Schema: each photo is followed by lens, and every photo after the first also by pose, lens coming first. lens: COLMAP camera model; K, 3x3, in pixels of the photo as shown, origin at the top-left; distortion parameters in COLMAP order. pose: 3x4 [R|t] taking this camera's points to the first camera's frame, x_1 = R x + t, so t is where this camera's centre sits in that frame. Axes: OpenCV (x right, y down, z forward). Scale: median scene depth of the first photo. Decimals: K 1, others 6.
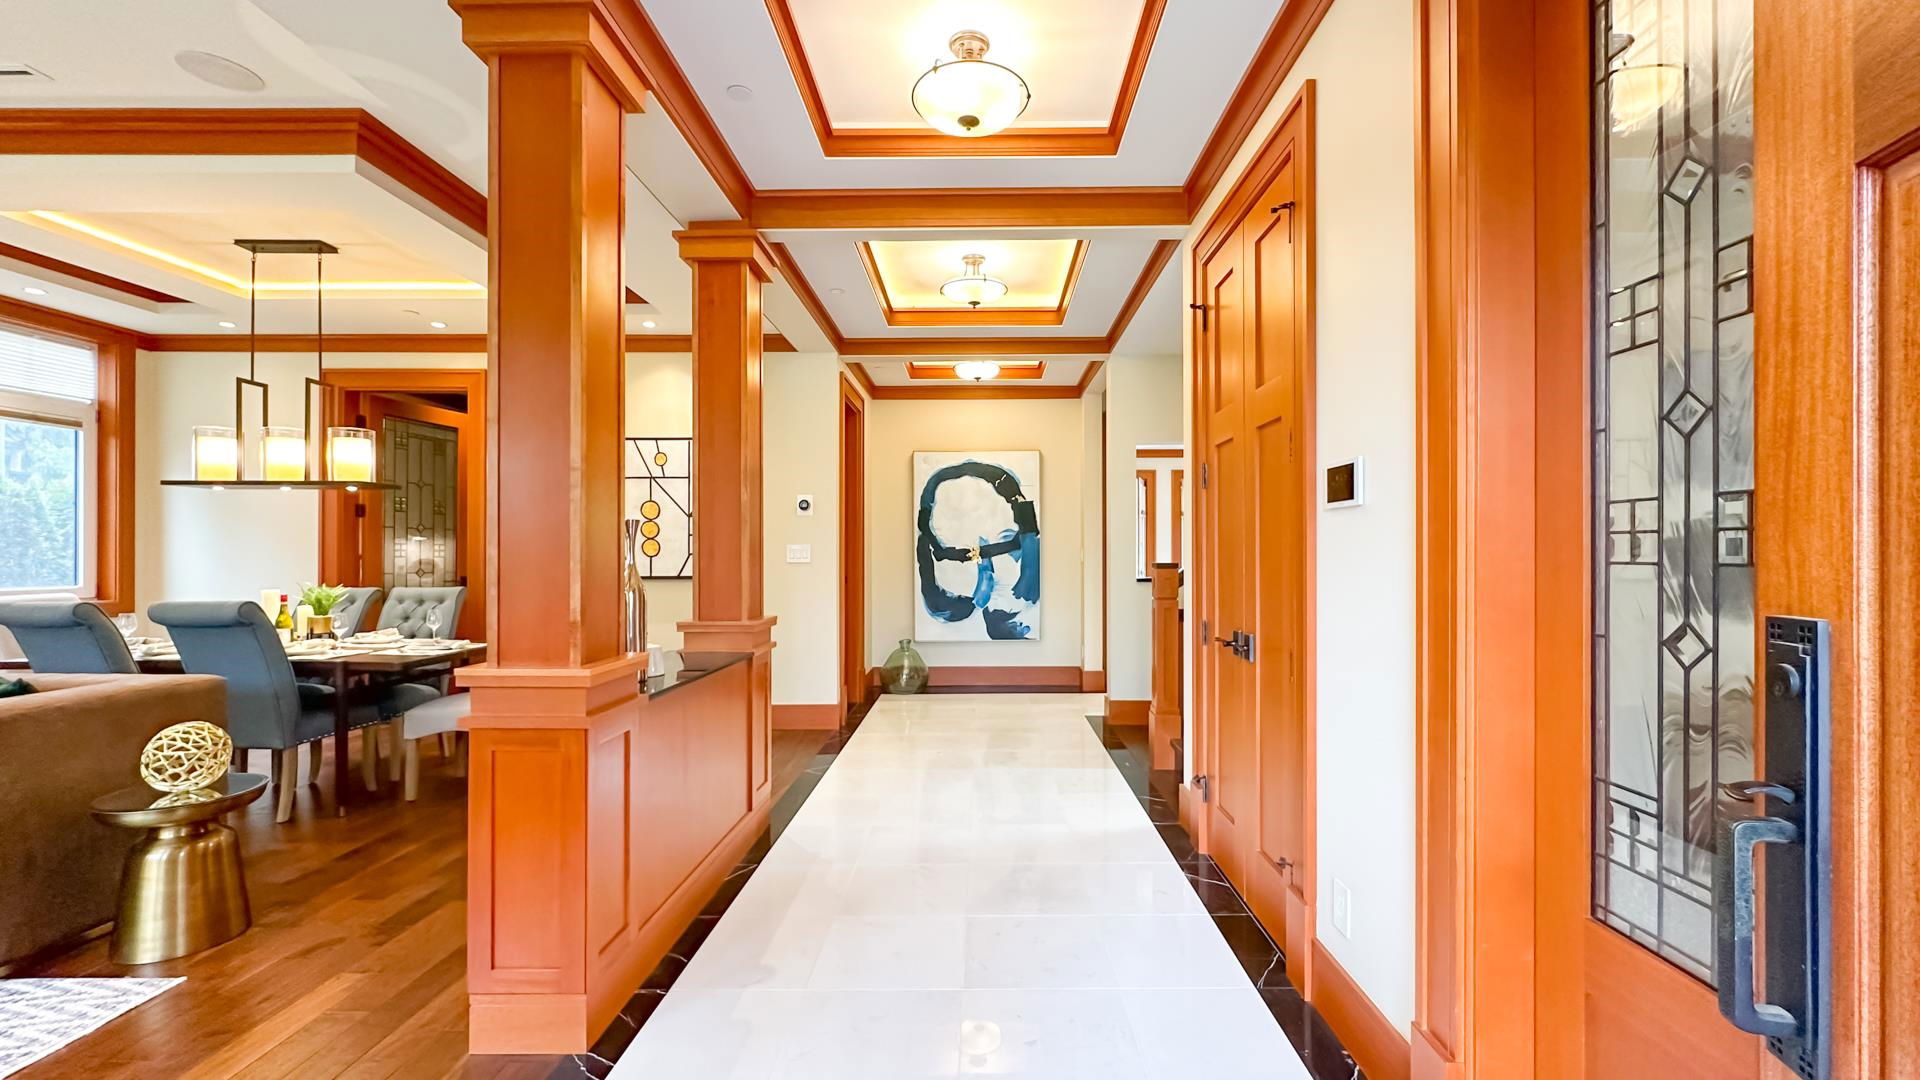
lens RADIAL K [[767.9, 0, 985.3], [0, 767.9, 560.1], [0, 0, 1]] dist [-0.007962, 0.001956]
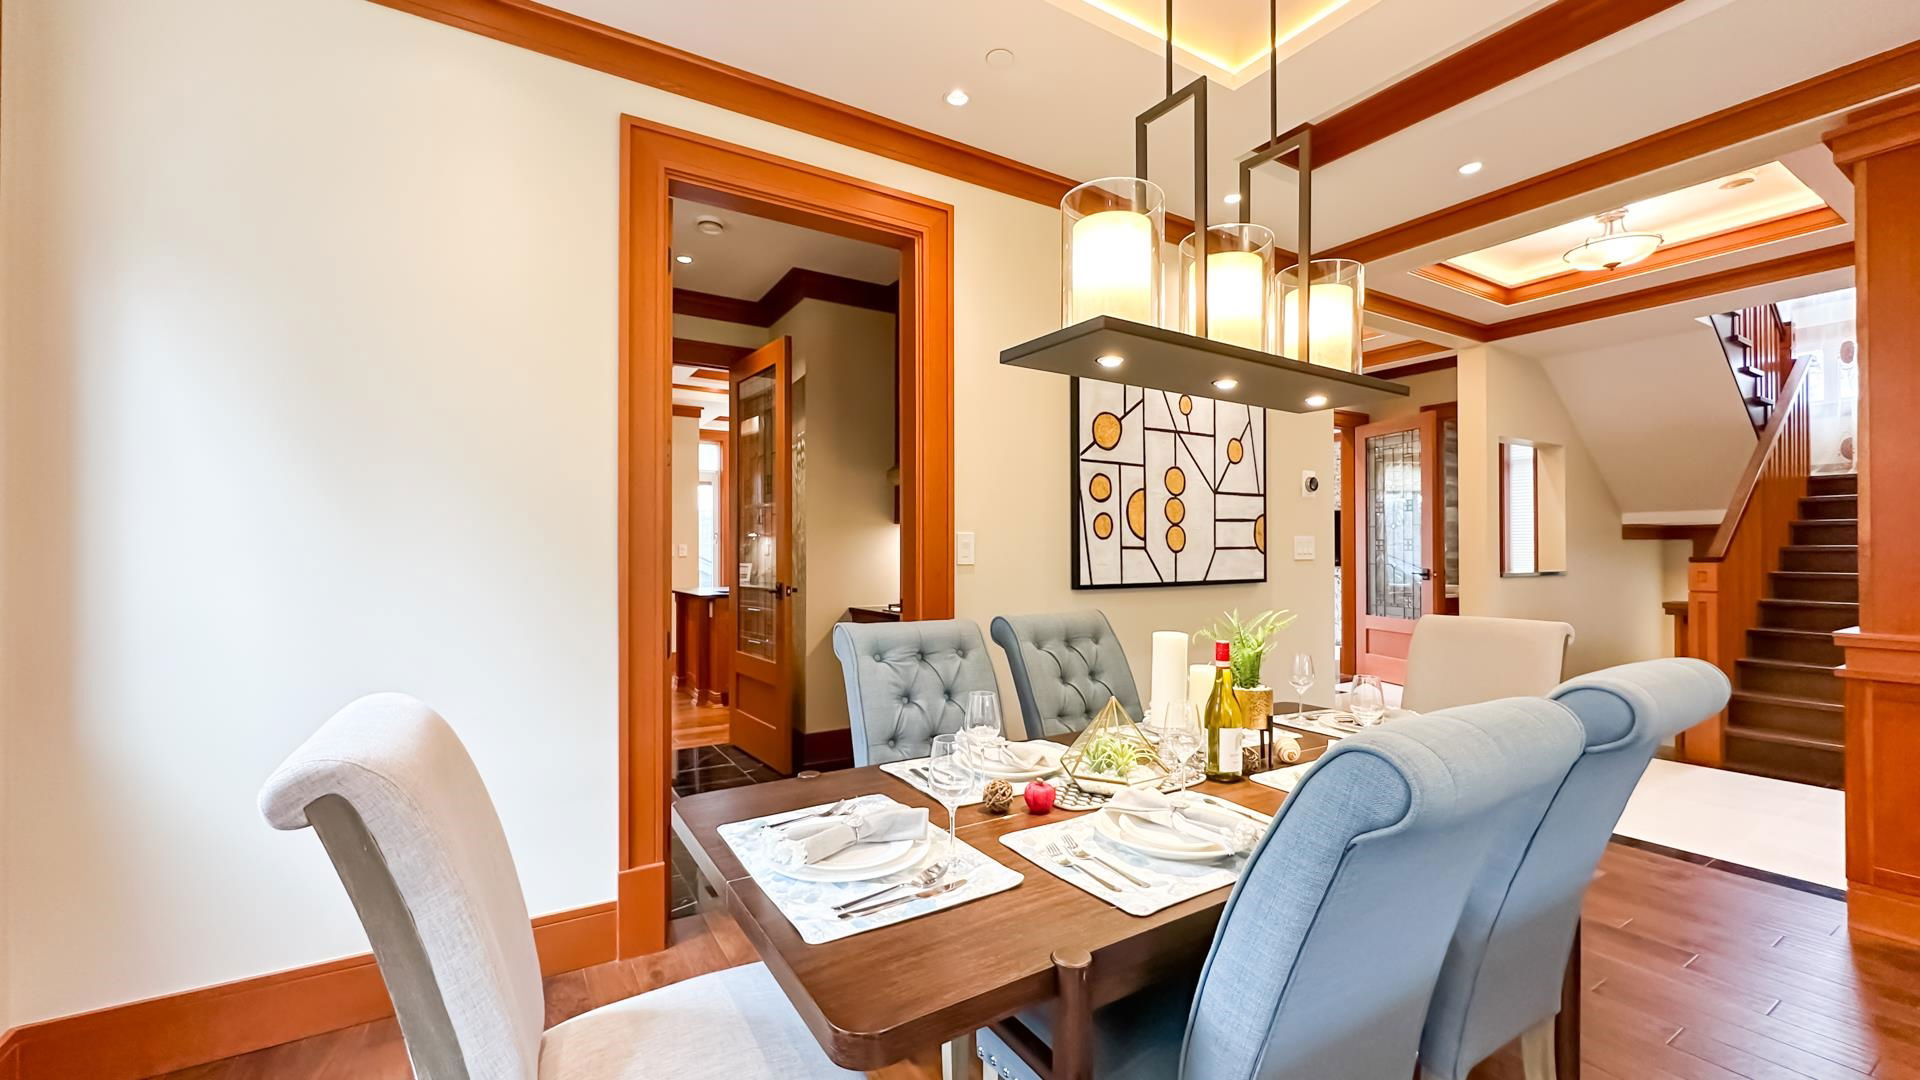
lens RADIAL K [[767.9, 0, 955.5], [0, 767.9, 548.3], [0, 0, 1]] dist [-0.007962, 0.001956]
pose [[0.847598, 0.001369, 0.530636, -1.269645], [0.006741, 0.999888, -0.013348, -0.000414], [-0.530595, 0.014891, 0.847494, 0.736846]]
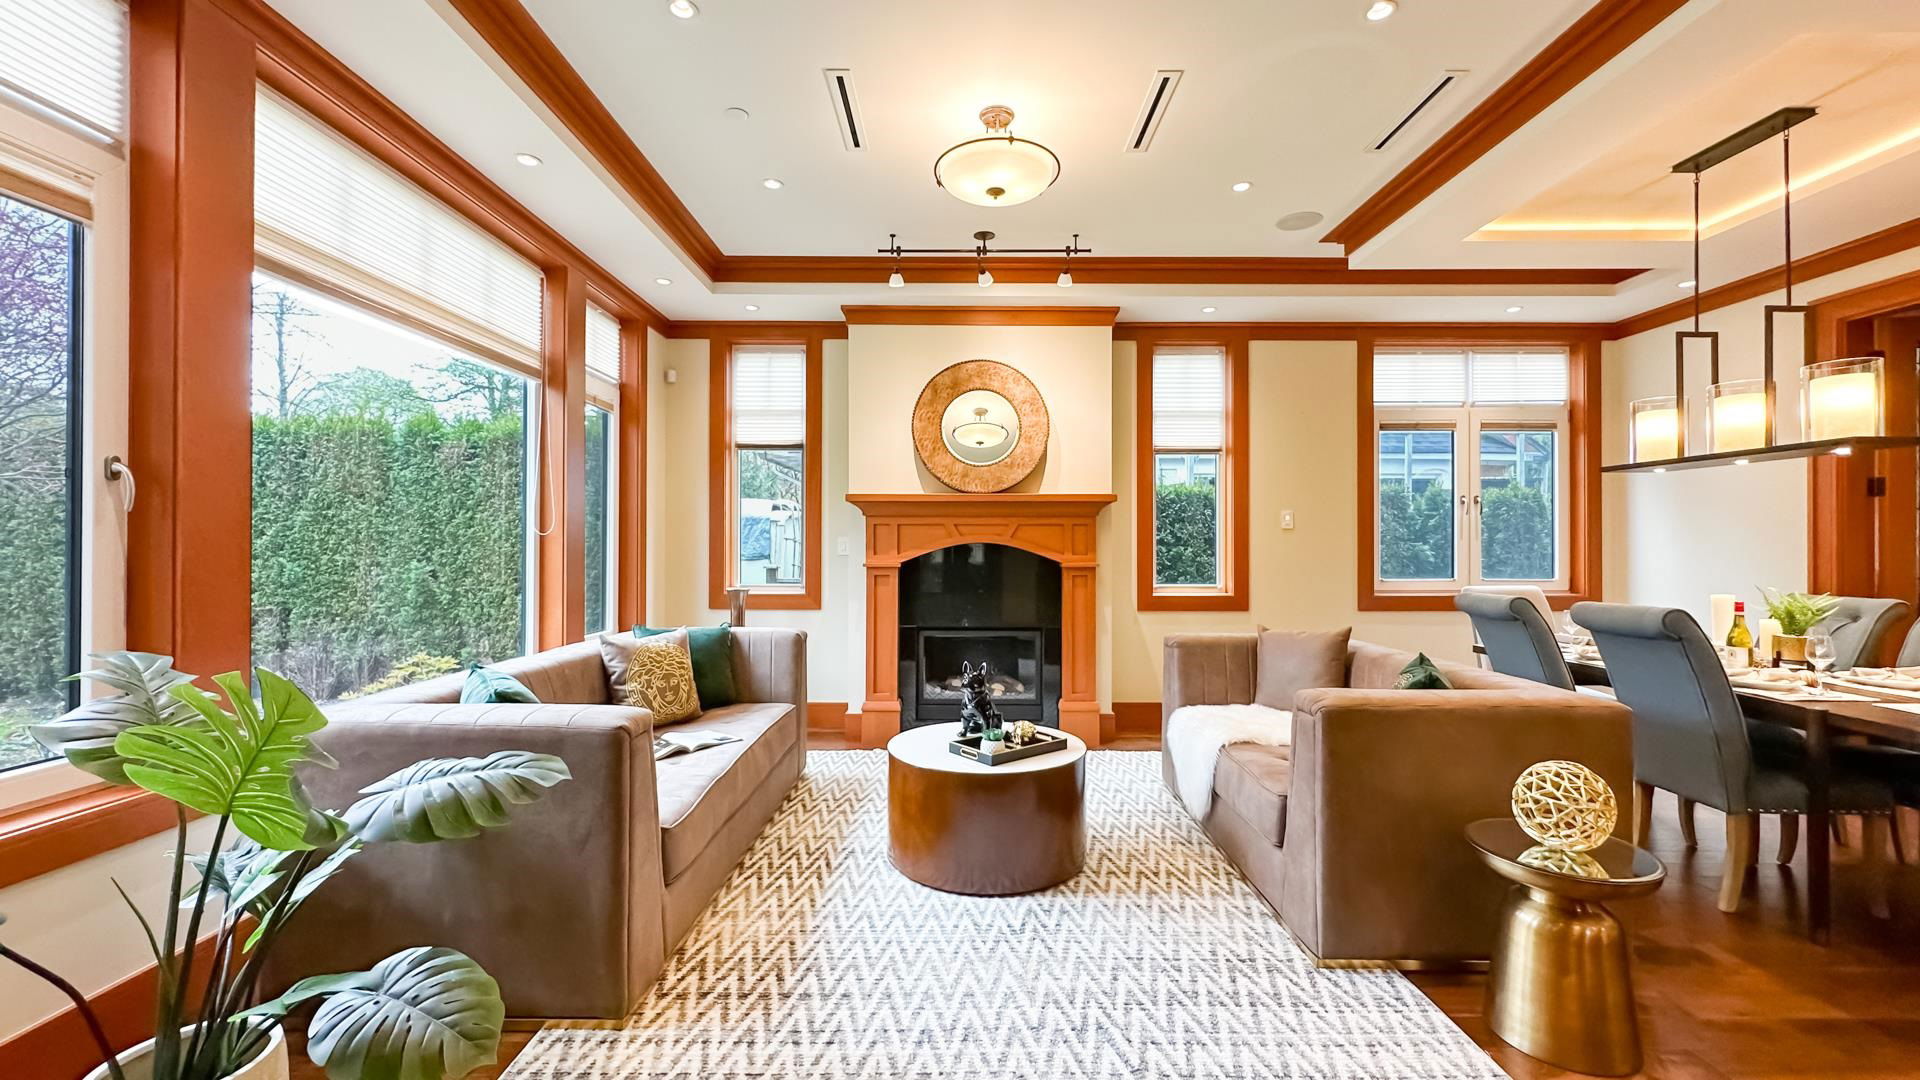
lens RADIAL K [[767.9, 0, 953.0], [0, 767.9, 535.2], [0, 0, 1]] dist [-0.007962, 0.001956]
pose [[-0.015418, -0.016669, -0.999742, -0.153347], [-0.011249, 0.999801, -0.016496, 0.000494], [0.999818, 0.010991, -0.015603, 0.237366]]
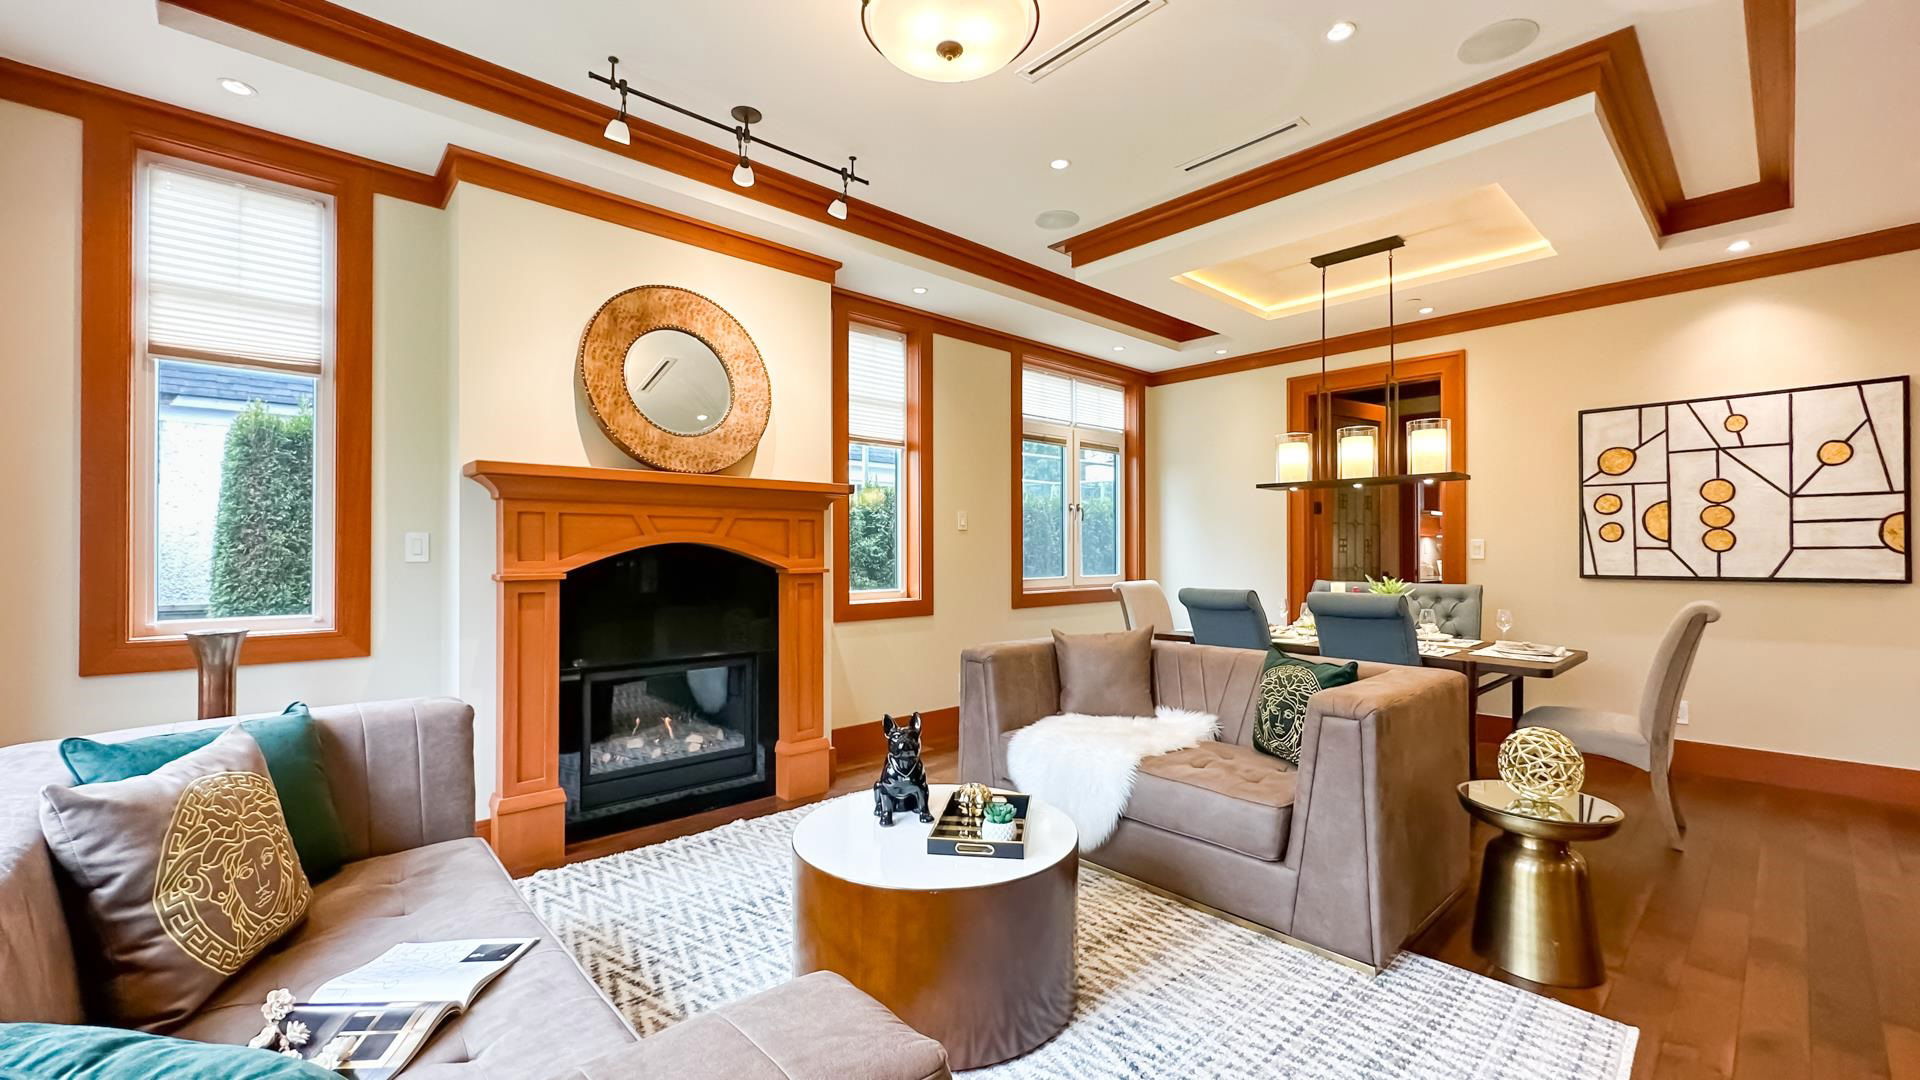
lens RADIAL K [[767.9, 0, 959.4], [0, 767.9, 541.4], [0, 0, 1]] dist [-0.007962, 0.001956]
pose [[0.671739, -0.010133, -0.740718, -0.513810], [-0.005890, 0.999802, -0.019018, 0.005608], [0.740764, 0.017138, 0.671547, -0.094125]]
